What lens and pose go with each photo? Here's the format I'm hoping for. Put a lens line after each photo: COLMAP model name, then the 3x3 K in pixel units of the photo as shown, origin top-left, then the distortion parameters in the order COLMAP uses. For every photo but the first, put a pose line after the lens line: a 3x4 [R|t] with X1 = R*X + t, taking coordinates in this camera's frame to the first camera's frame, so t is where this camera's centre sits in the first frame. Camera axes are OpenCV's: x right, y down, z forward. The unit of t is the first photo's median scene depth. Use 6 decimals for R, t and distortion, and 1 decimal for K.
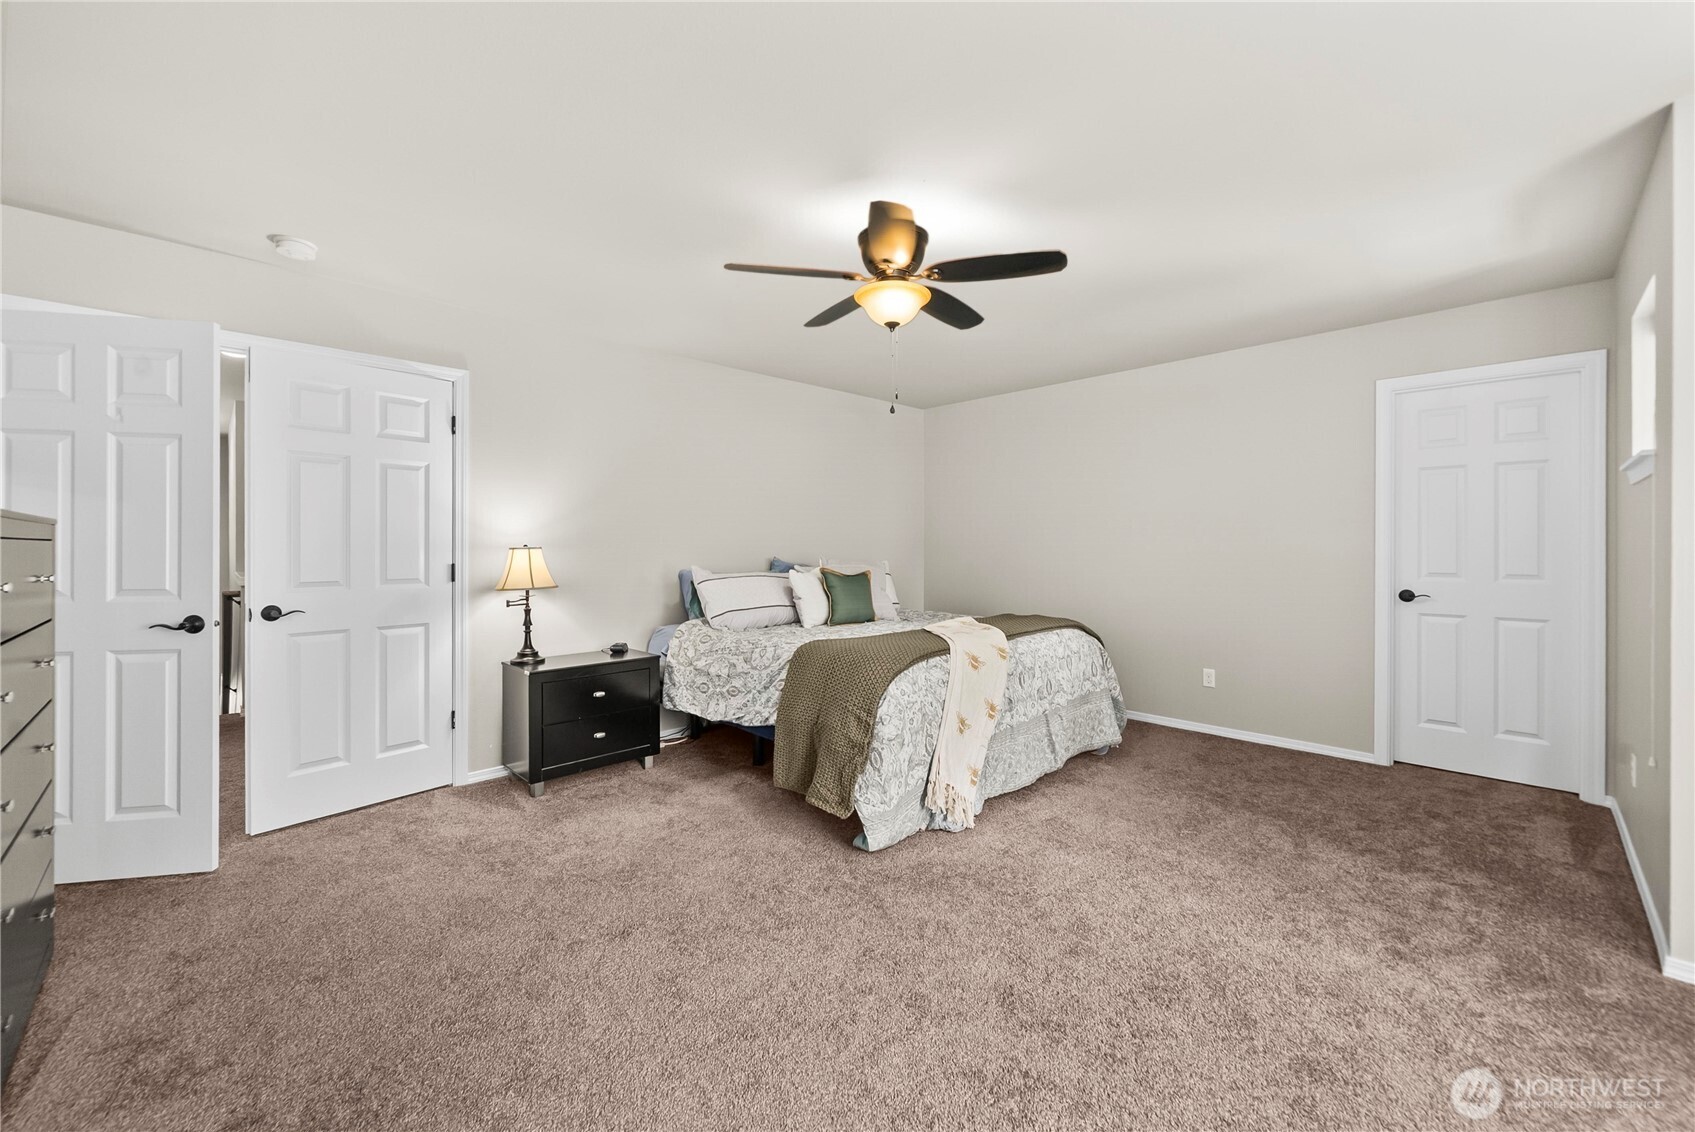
lens RADIAL K [[658.5, 0, 857.8], [0, 658.5, 545.0], [0, 0, 1]] dist [-0.001547, -0.000324]
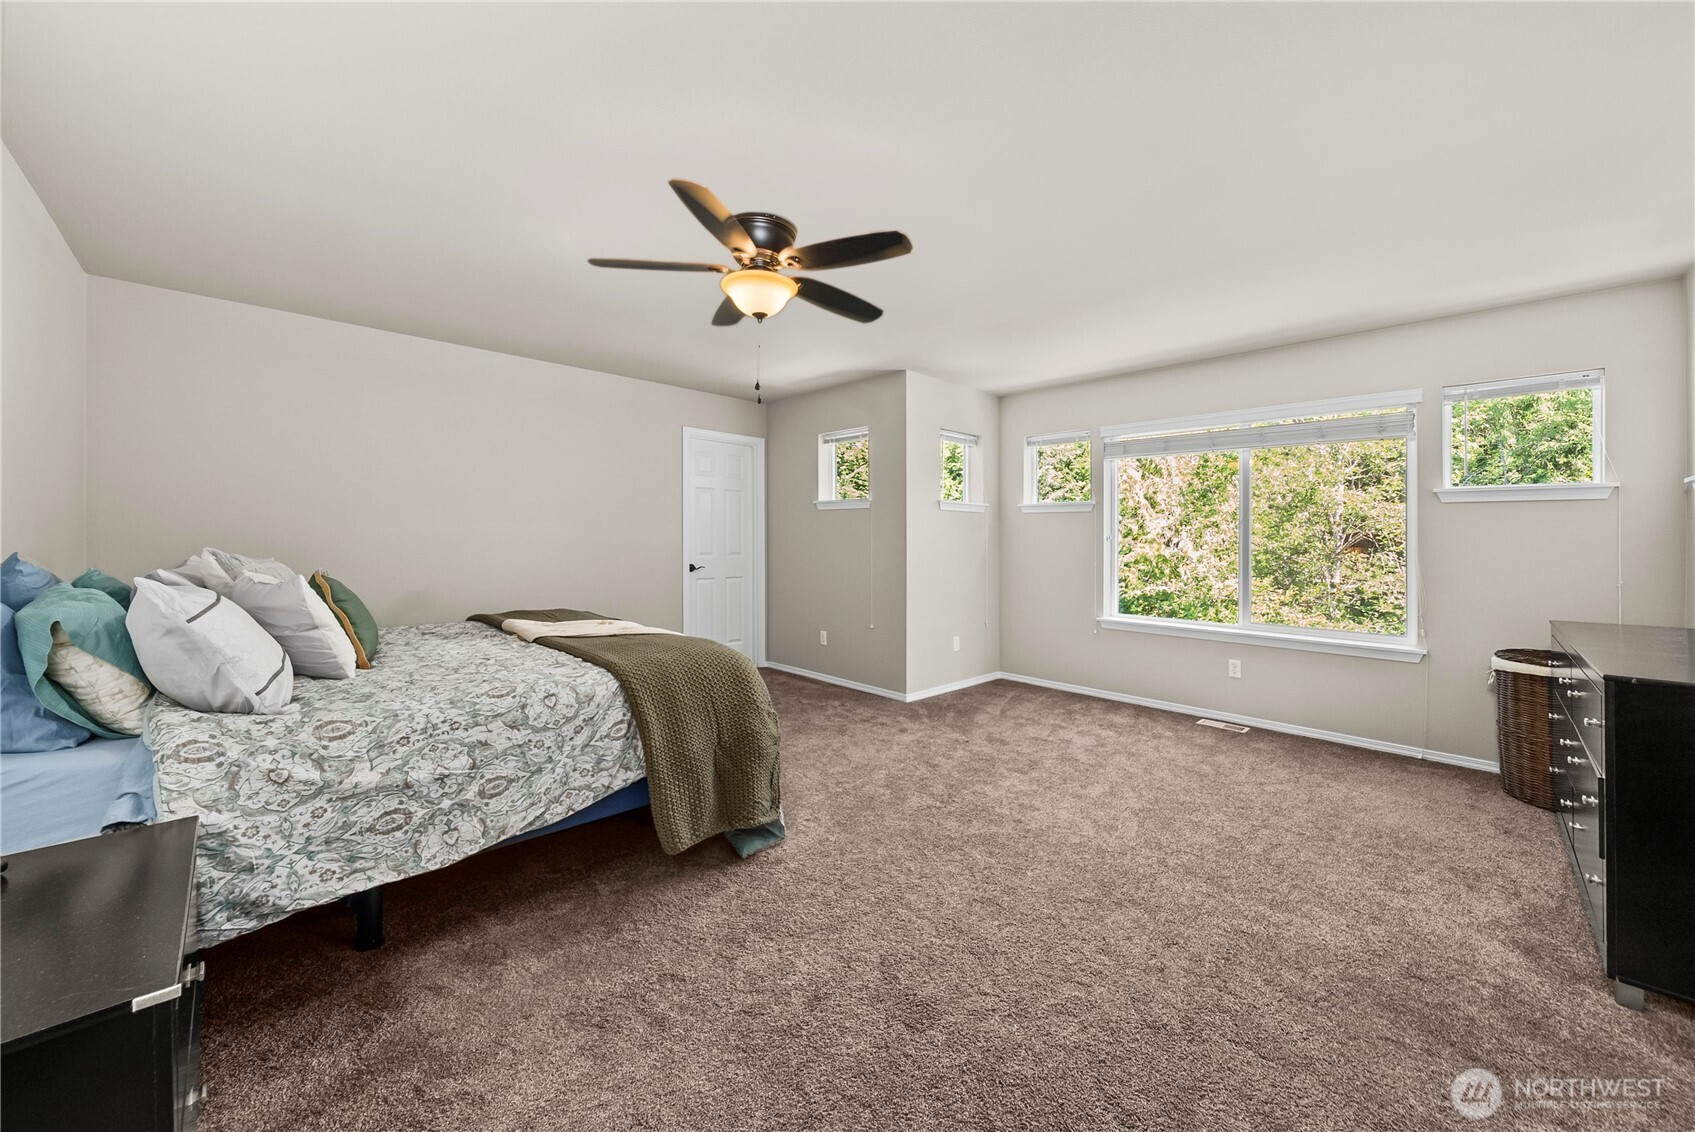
lens RADIAL K [[633.5, 0, 843.7], [0, 633.5, 523.8], [0, 0, 1]] dist [-0.001195, -0.000036]
pose [[0.018792, 0.021279, 0.999597, -0.741423], [-0.011117, 0.999716, -0.021072, 0.000560], [-0.999762, -0.010716, 0.019023, 0.687602]]
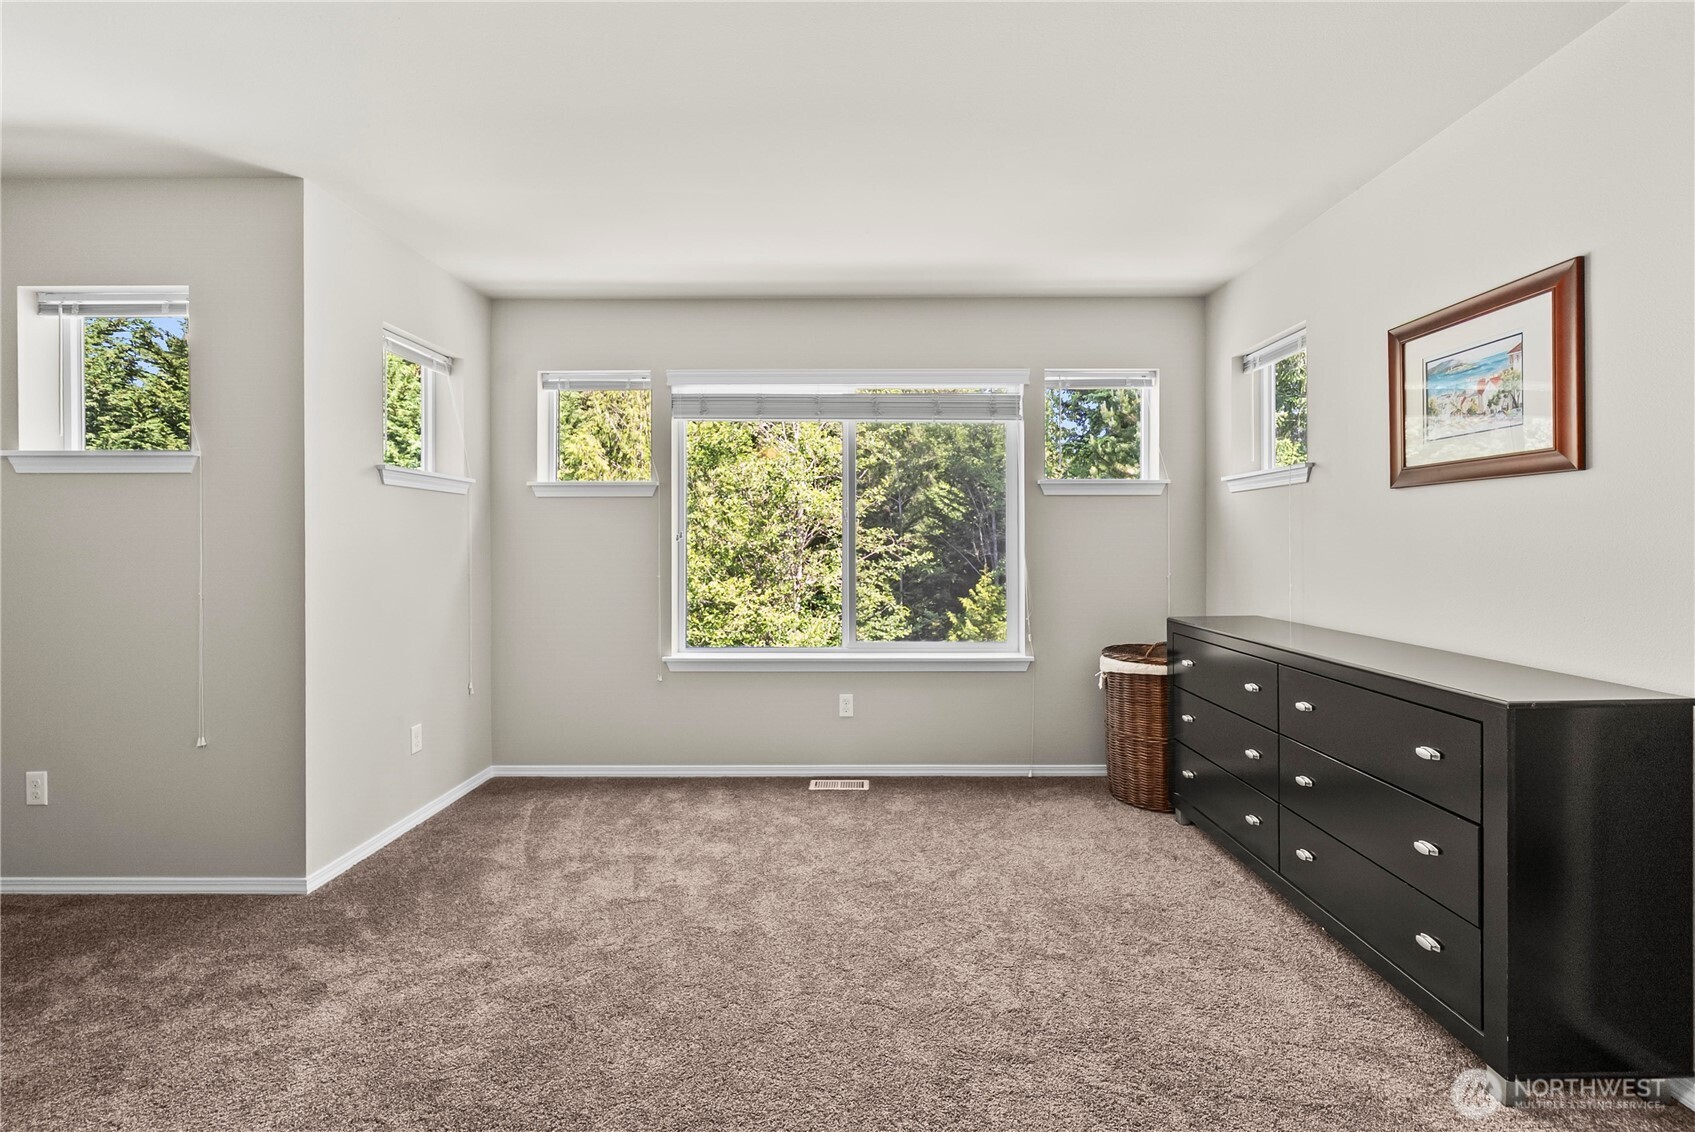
lens RADIAL K [[713.8, 0, 856.3], [0, 713.8, 530.4], [0, 0, 1]] dist [-0.002505, 0.000715]
pose [[-0.712156, 0.010176, 0.701948, -0.245320], [0.001101, 0.999910, -0.013378, 0.000794], [-0.702020, -0.008754, -0.712103, 0.699190]]
